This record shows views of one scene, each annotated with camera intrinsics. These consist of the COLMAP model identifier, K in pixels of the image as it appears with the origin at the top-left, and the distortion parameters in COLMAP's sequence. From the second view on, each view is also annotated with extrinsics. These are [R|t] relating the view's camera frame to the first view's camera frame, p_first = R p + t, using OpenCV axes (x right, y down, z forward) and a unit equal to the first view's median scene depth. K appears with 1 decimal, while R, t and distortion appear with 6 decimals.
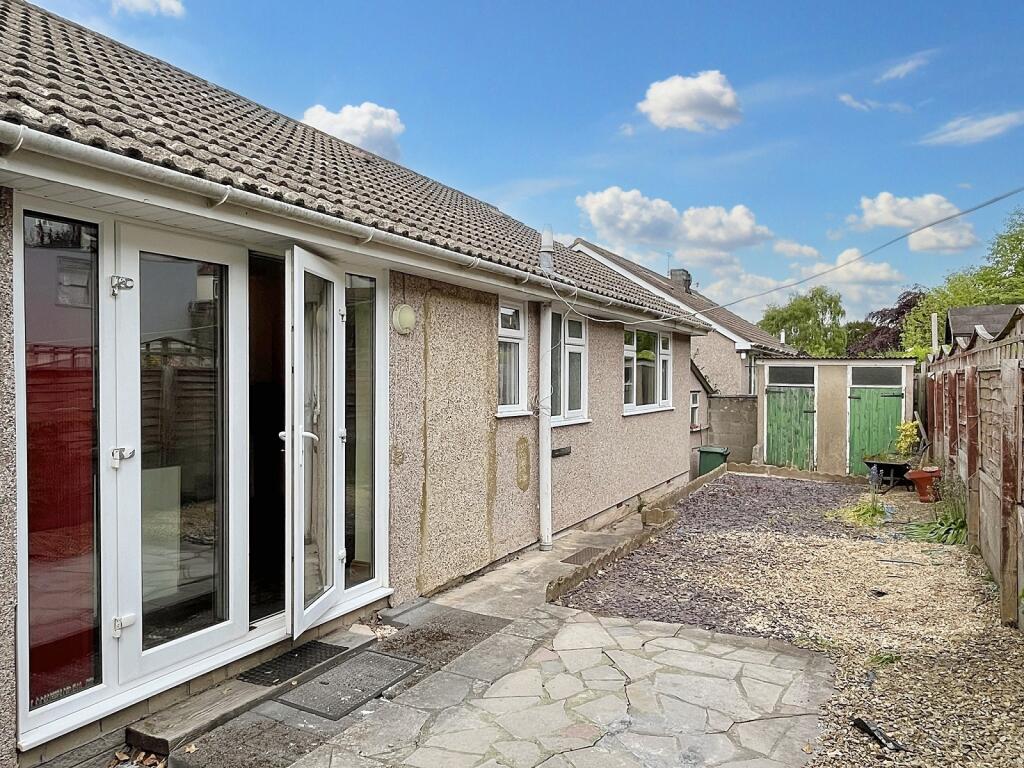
lens RADIAL K [[700.5, 0, 511.9], [0, 700.5, 385.1], [0, 0, 1]] dist [-0.001792, -0.001422]
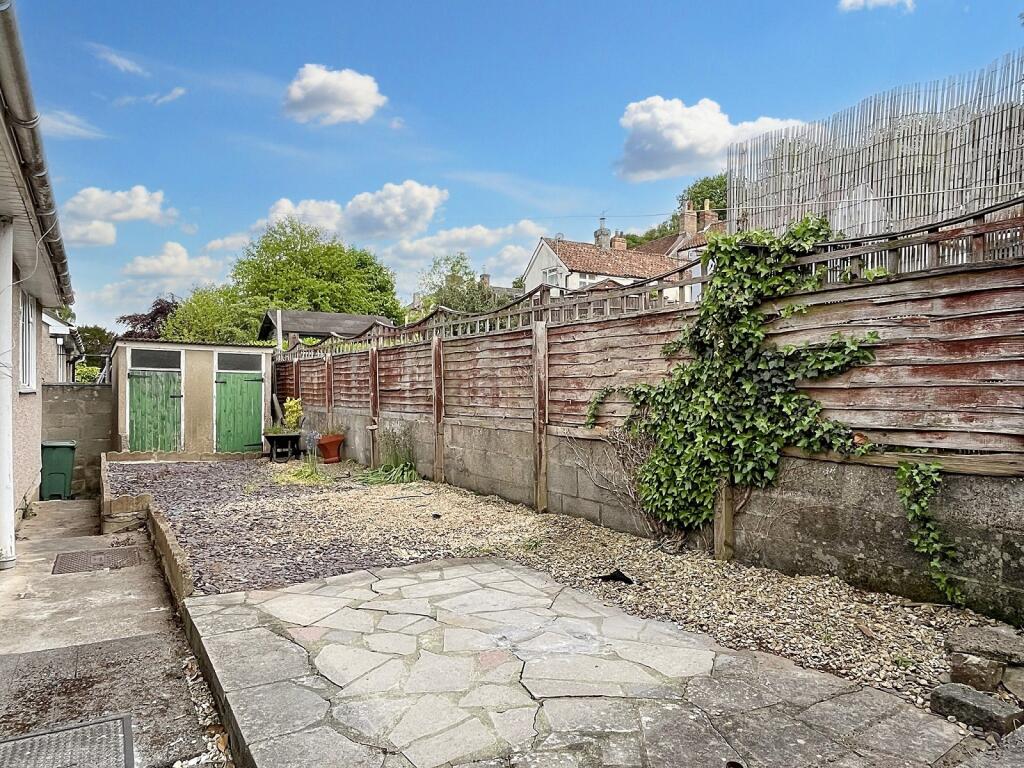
lens RADIAL K [[663.5, 0, 511.7], [0, 663.5, 386.2], [0, 0, 1]] dist [-0.000496, -0.001428]
pose [[0.508353, 0.003150, 0.861143, -0.159648], [0.003973, 0.999974, -0.006004, 0.035094], [-0.861140, 0.006473, 0.508327, 0.132782]]
